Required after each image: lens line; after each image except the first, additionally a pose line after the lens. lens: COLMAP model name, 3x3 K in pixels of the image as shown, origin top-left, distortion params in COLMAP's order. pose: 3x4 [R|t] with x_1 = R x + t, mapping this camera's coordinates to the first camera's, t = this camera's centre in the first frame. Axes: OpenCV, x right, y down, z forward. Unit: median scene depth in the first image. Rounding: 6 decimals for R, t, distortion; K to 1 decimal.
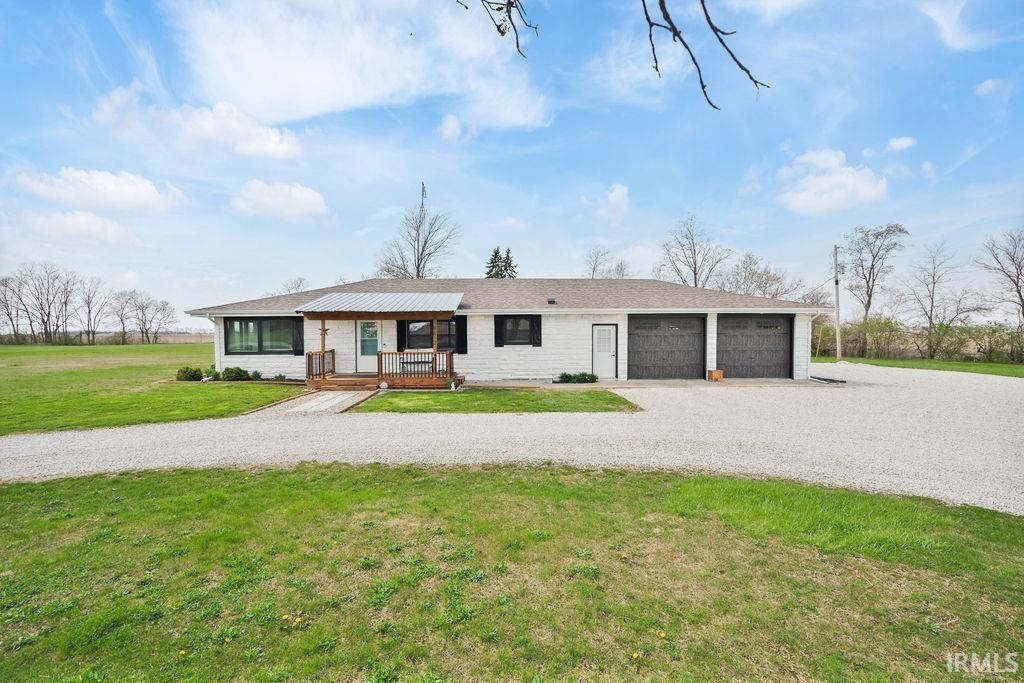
lens RADIAL K [[452.8, 0, 512.0], [0, 452.8, 341.5], [0, 0, 1]] dist [-0.000713, -0.000196]
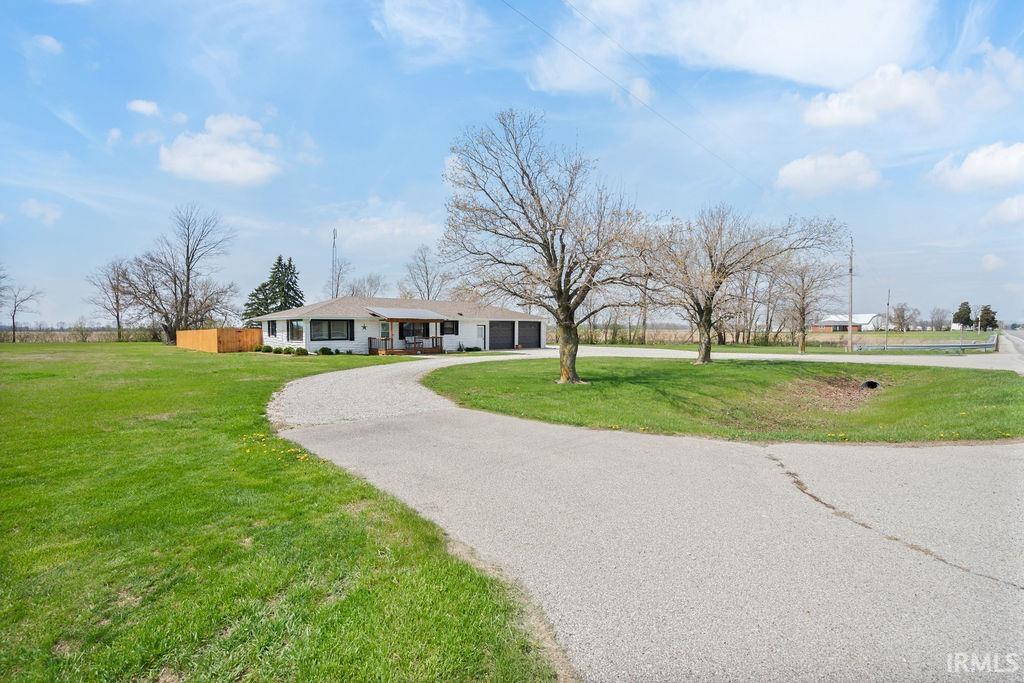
lens RADIAL K [[452.8, 0, 512.0], [0, 452.8, 341.5], [0, 0, 1]] dist [-0.000713, -0.000196]
pose [[0.757394, -0.013999, 0.652808, -1.154513], [0.014036, 0.999888, 0.005158, 0.033572], [-0.652807, 0.005256, 0.757506, -0.810352]]
